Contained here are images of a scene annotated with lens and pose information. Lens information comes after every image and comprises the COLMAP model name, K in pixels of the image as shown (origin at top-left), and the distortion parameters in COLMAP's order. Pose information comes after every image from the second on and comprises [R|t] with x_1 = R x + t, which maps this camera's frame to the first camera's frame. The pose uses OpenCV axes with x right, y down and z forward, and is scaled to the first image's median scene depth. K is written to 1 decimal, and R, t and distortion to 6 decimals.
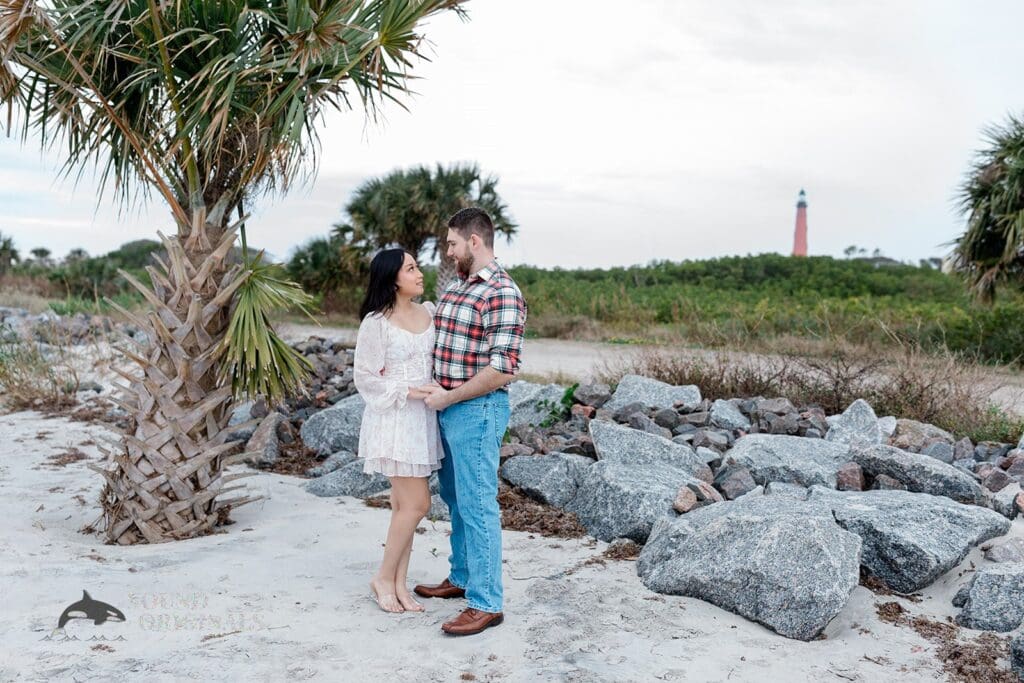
lens RADIAL K [[1010.0, 0, 512.0], [0, 1010.0, 341.5], [0, 0, 1]] dist [0.004342, -0.015994]
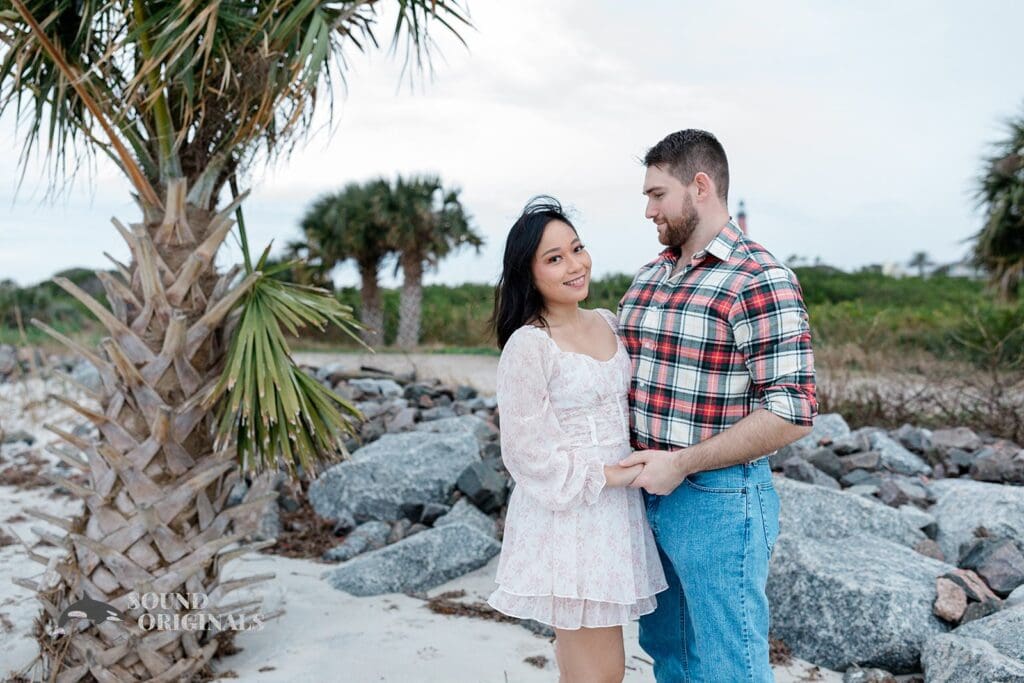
lens RADIAL K [[1010.5, 0, 512.0], [0, 1010.5, 341.5], [0, 0, 1]] dist [0.001926, -0.010036]
pose [[0.997907, -0.031939, 0.056225, -0.131071], [0.032921, 0.999320, -0.016634, -0.008359], [-0.055655, 0.018450, 0.998280, 0.329548]]
